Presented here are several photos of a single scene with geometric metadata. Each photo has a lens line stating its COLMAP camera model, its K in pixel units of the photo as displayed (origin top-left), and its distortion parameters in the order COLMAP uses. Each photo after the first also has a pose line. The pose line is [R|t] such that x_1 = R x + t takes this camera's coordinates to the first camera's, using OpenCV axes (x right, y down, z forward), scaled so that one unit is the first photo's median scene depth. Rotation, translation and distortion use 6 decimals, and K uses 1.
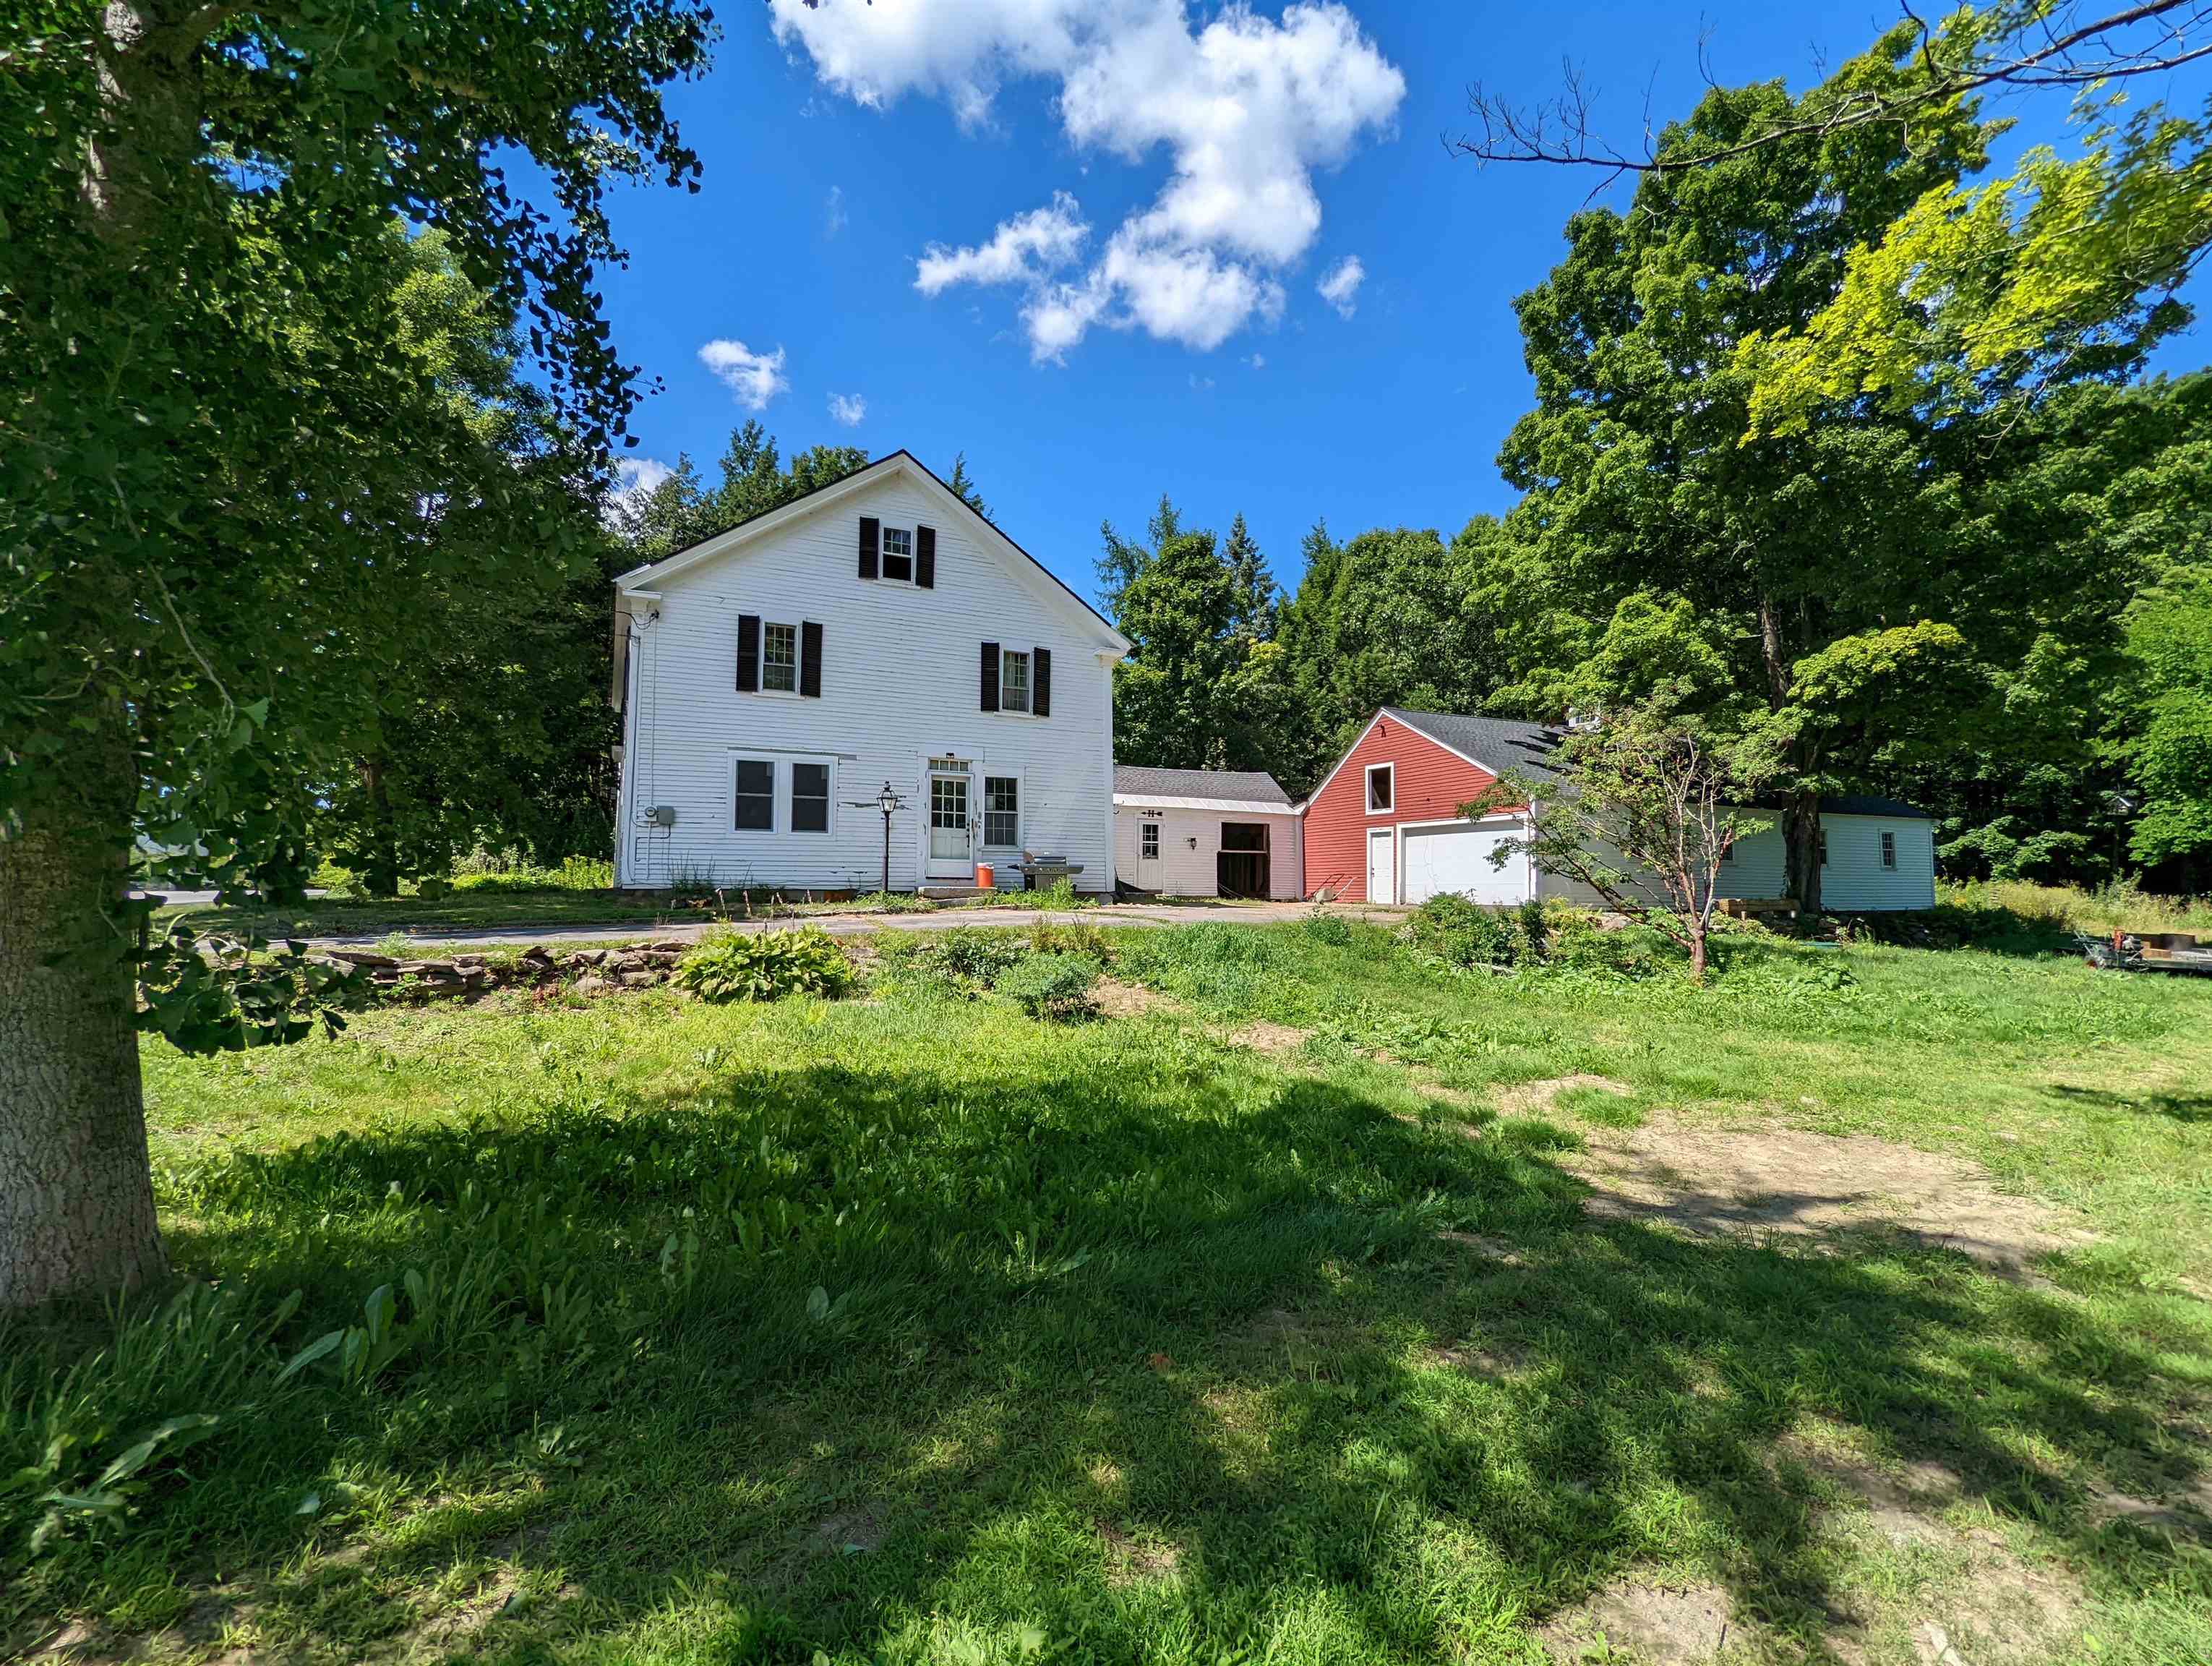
lens RADIAL K [[1053.7, 0, 1097.5], [0, 1053.7, 831.6], [0, 0, 1]] dist [0.000560, -0.001867]
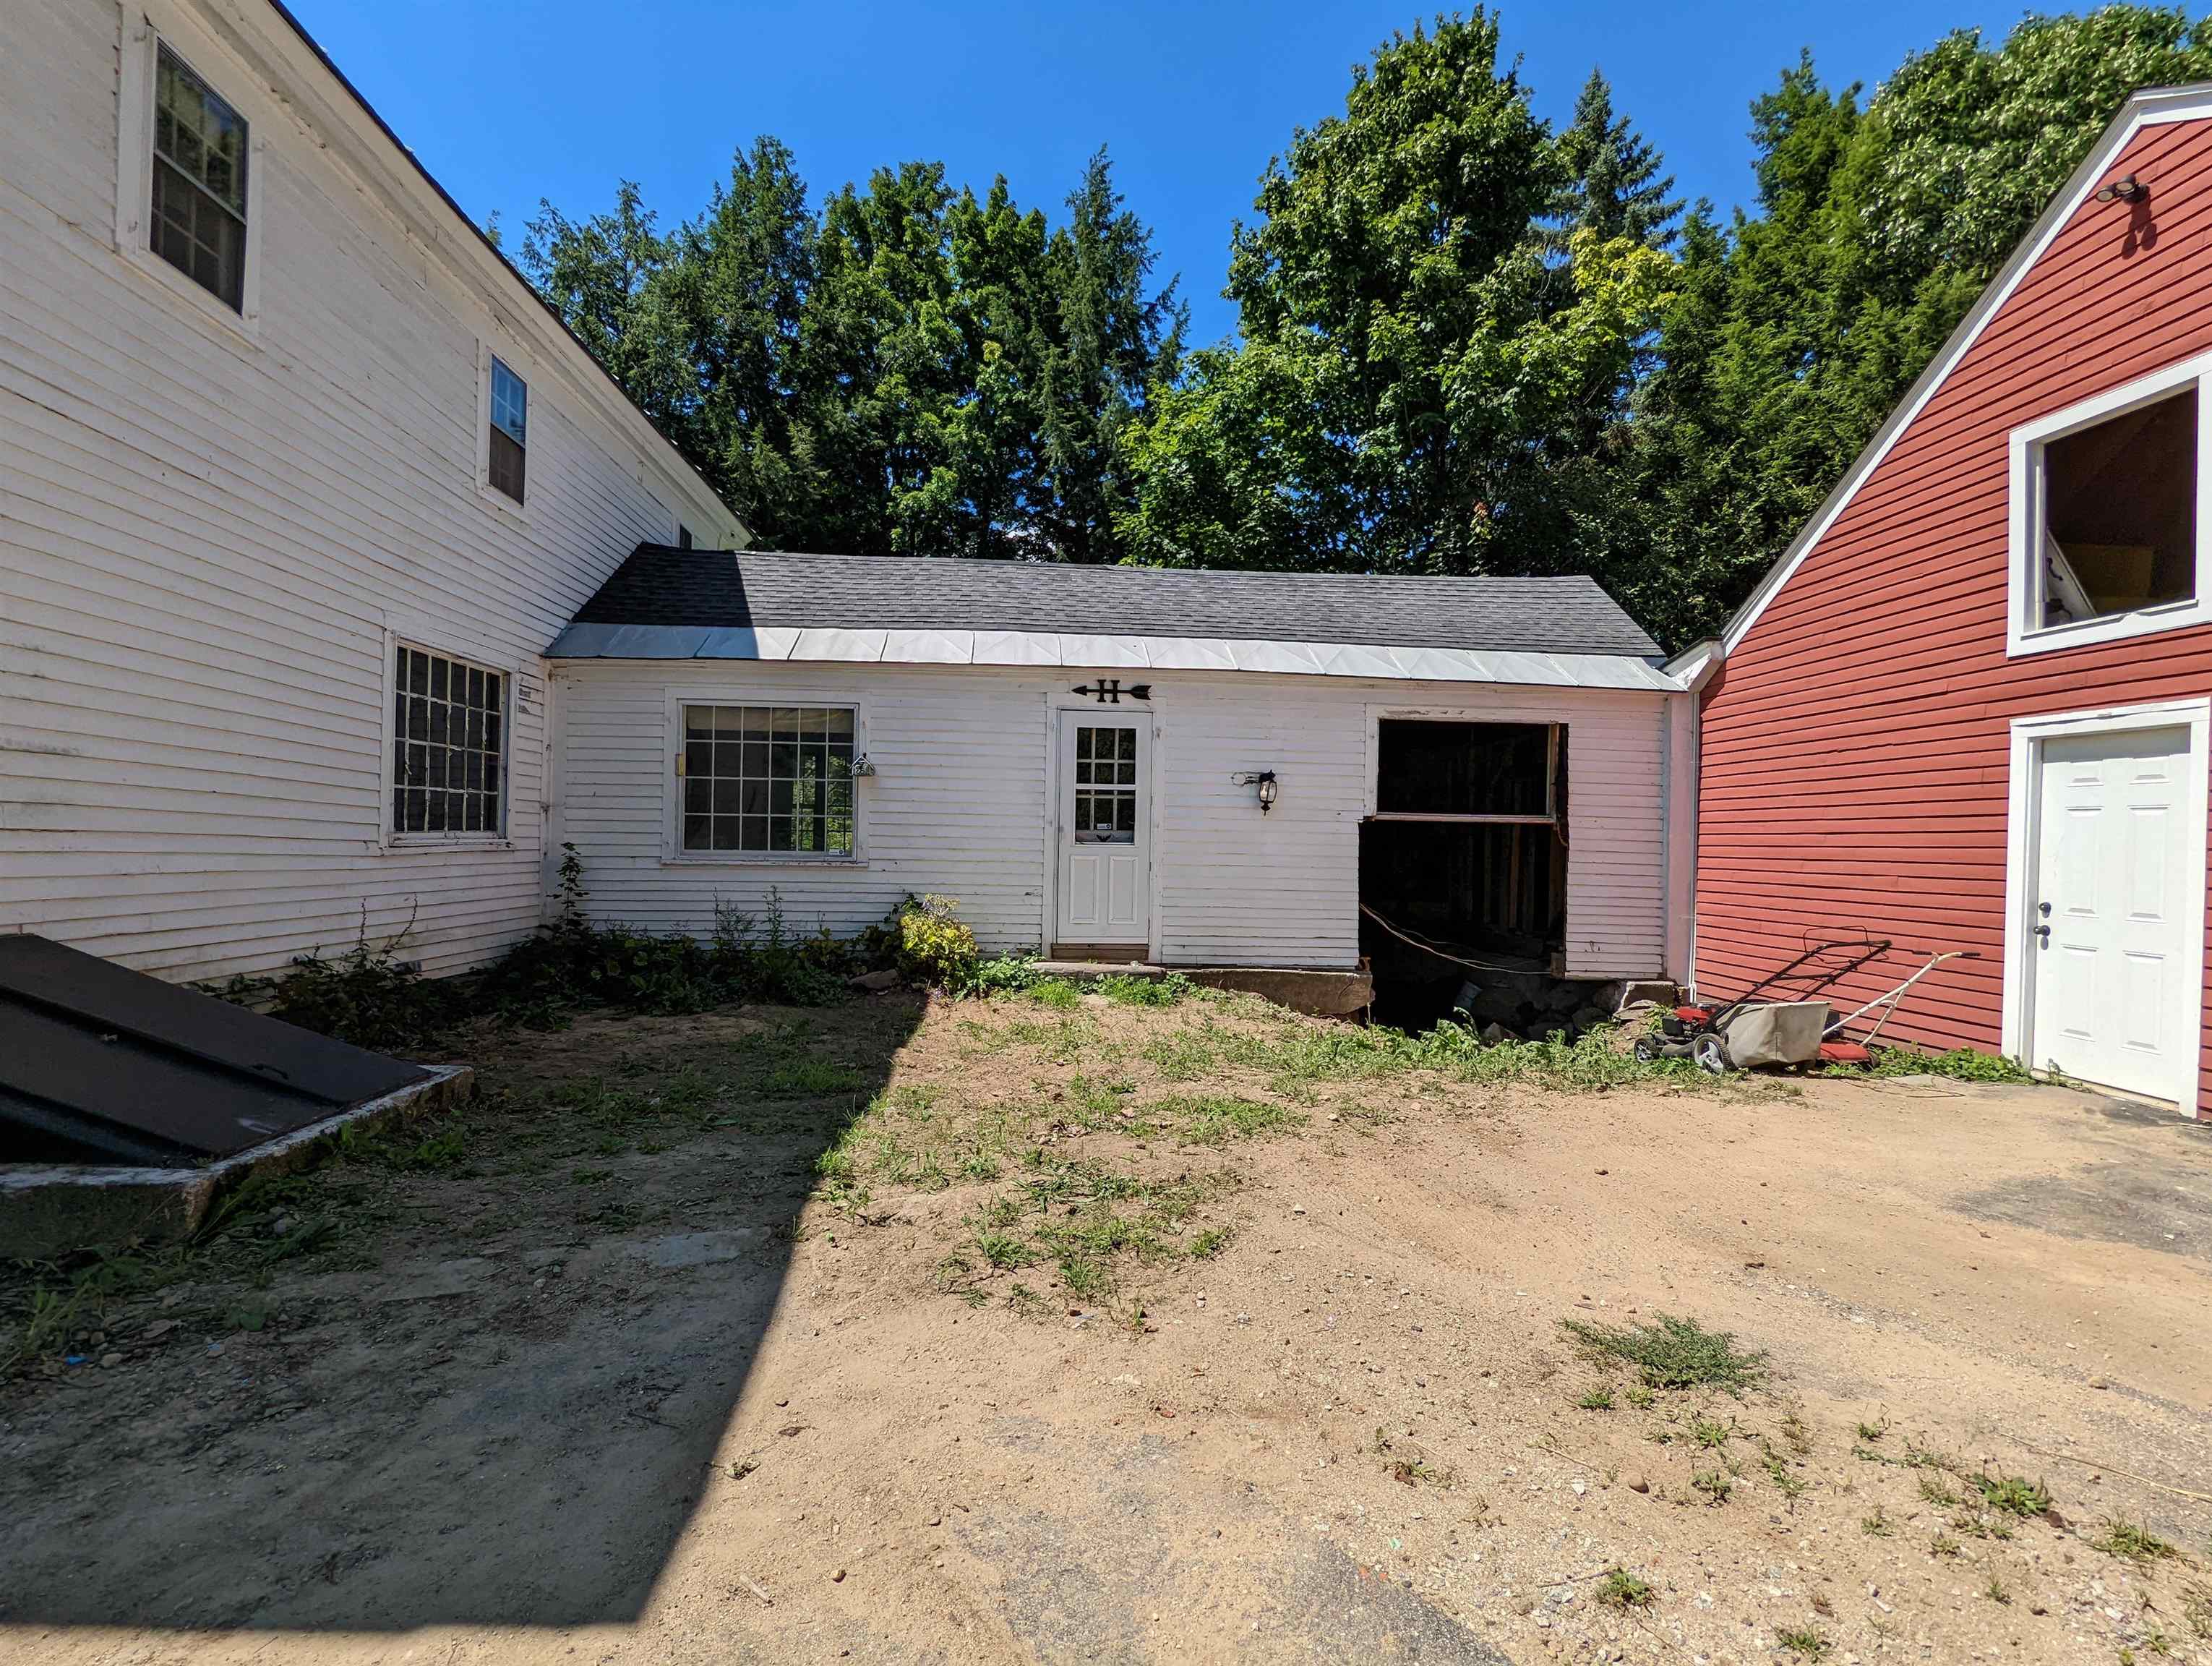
lens RADIAL K [[1053.7, 0, 1097.5], [0, 1053.7, 831.6], [0, 0, 1]] dist [0.000560, -0.001867]
pose [[0.929569, 0.009956, -0.368515, 0.143306], [0.010106, 0.998571, 0.052470, 0.006142], [0.368511, -0.052499, 0.928140, 0.642872]]
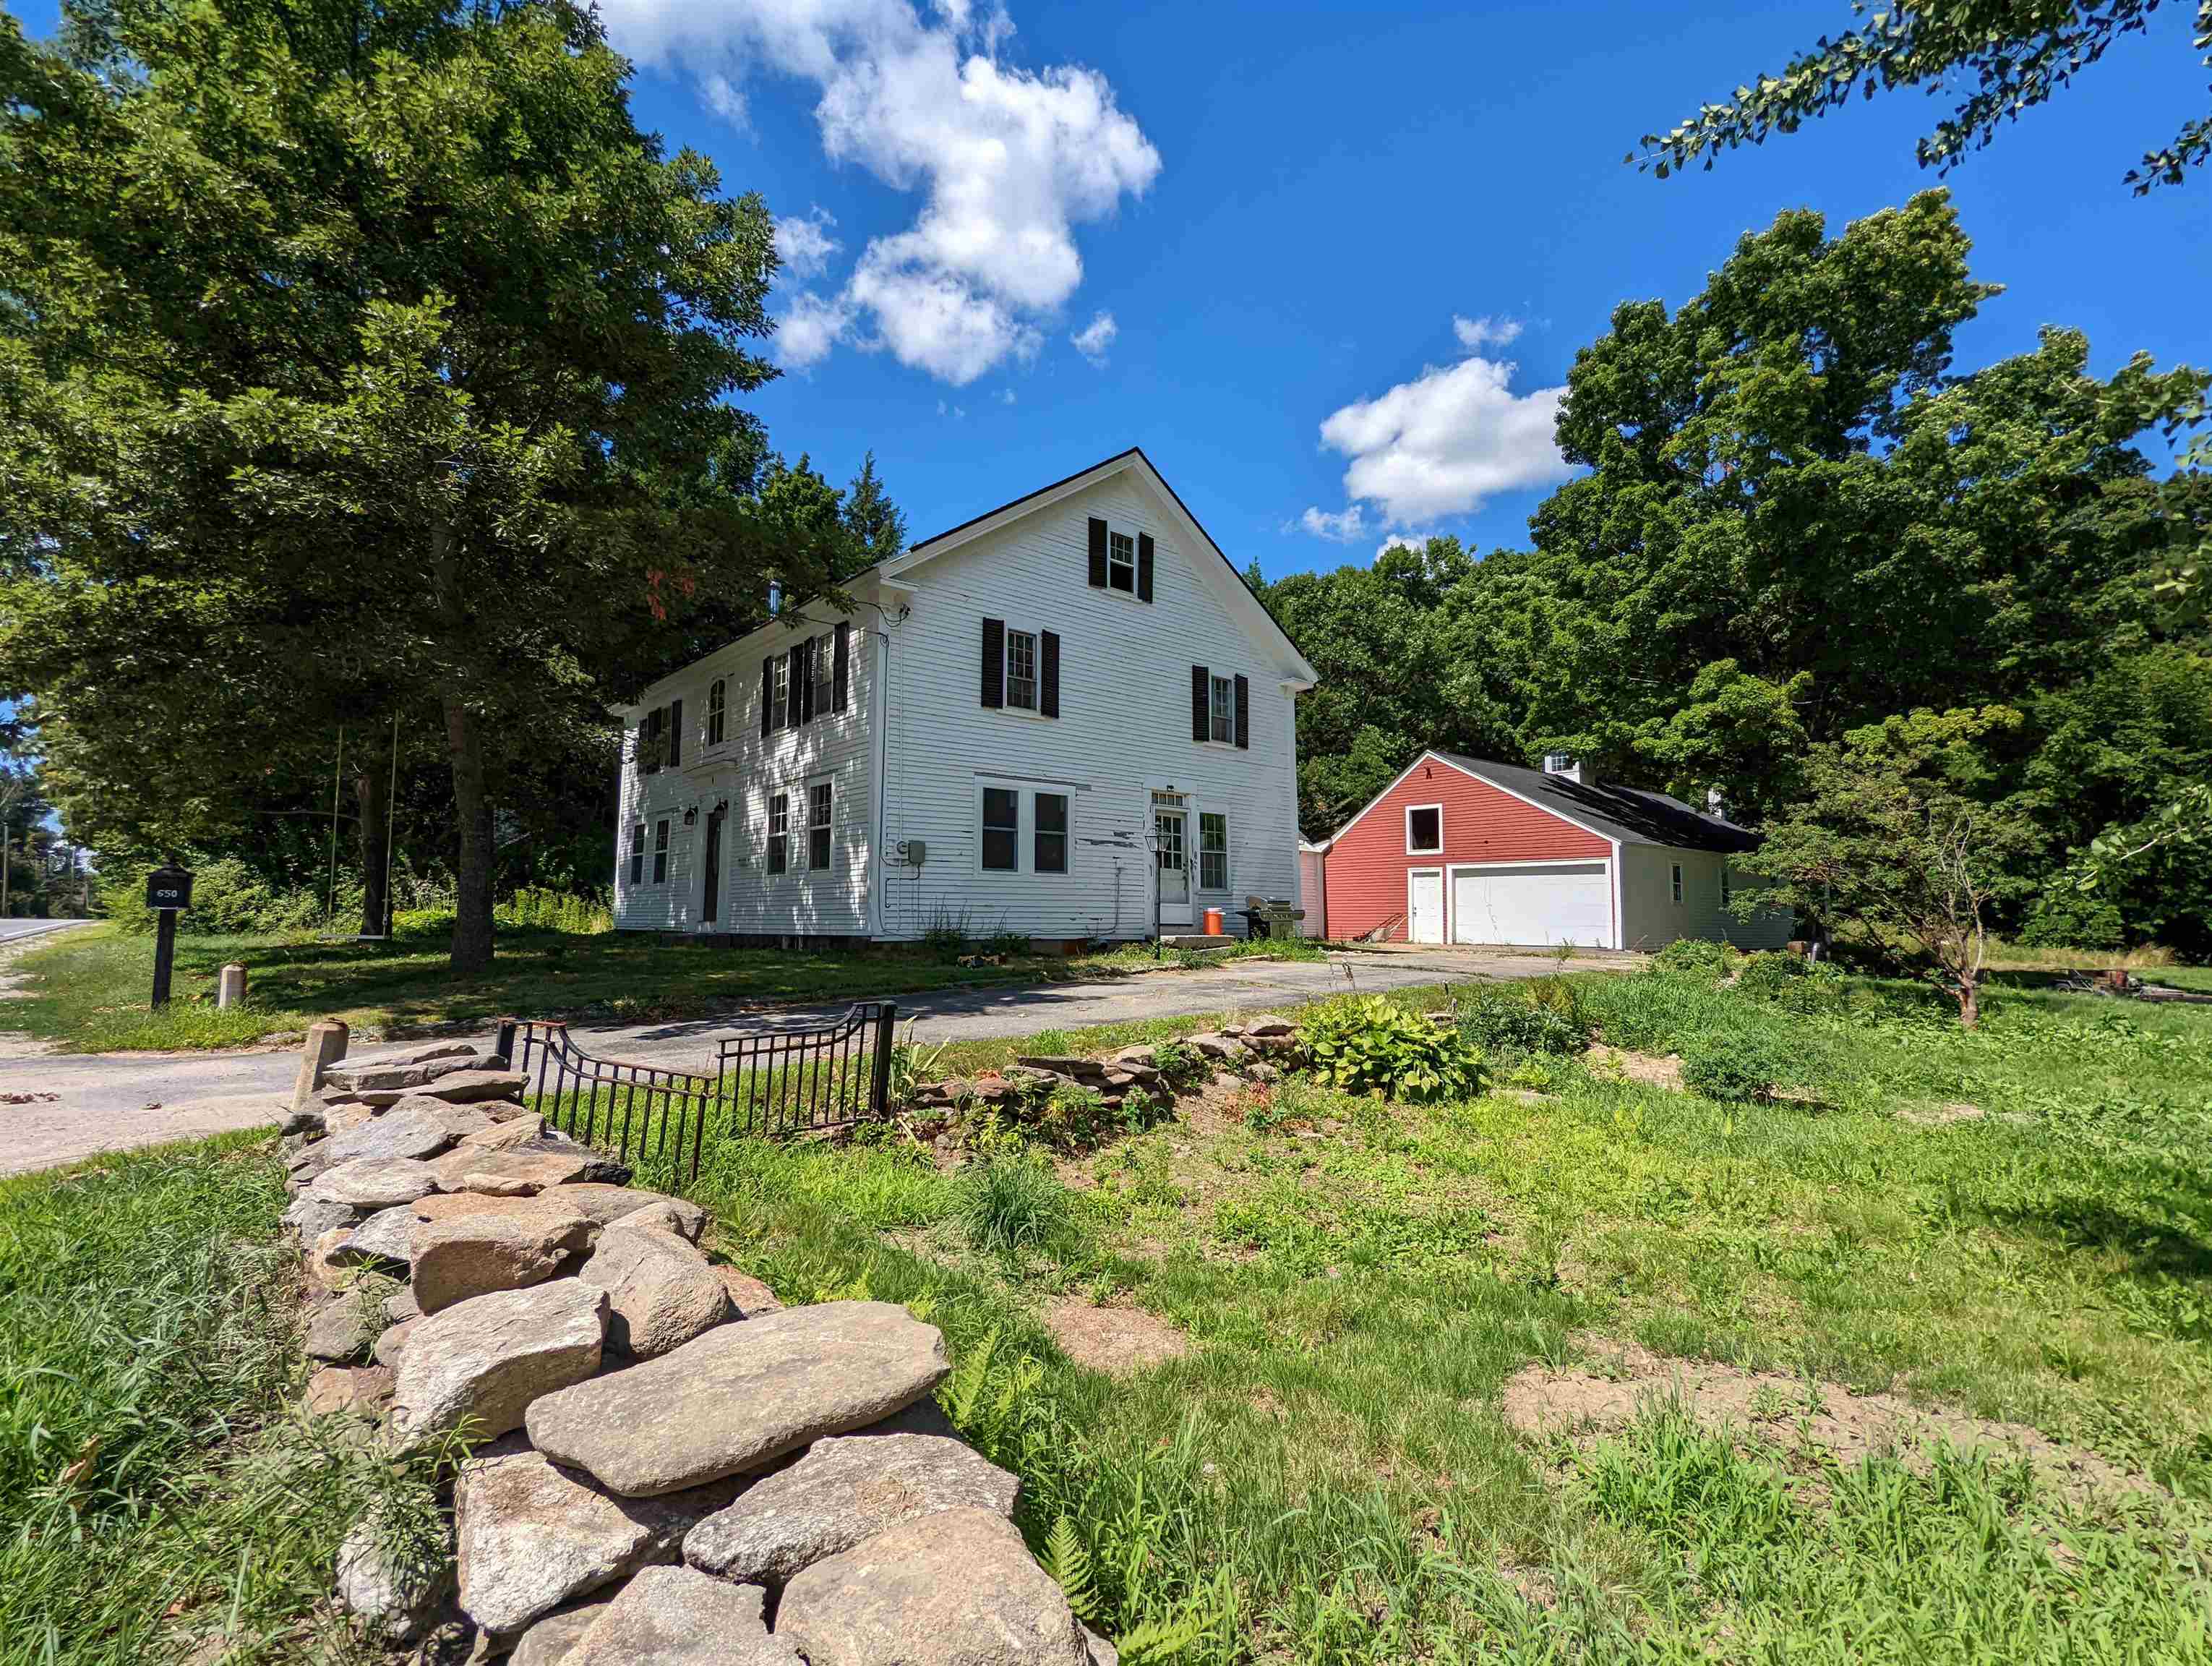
lens RADIAL K [[1042.1, 0, 1104.3], [0, 1042.1, 826.9], [0, 0, 1]] dist [0.012510, -0.000182]
pose [[0.968361, 0.023712, 0.248423, -0.244984], [-0.016841, 0.999415, -0.029750, -0.006944], [-0.248983, 0.024625, 0.968195, 0.088070]]
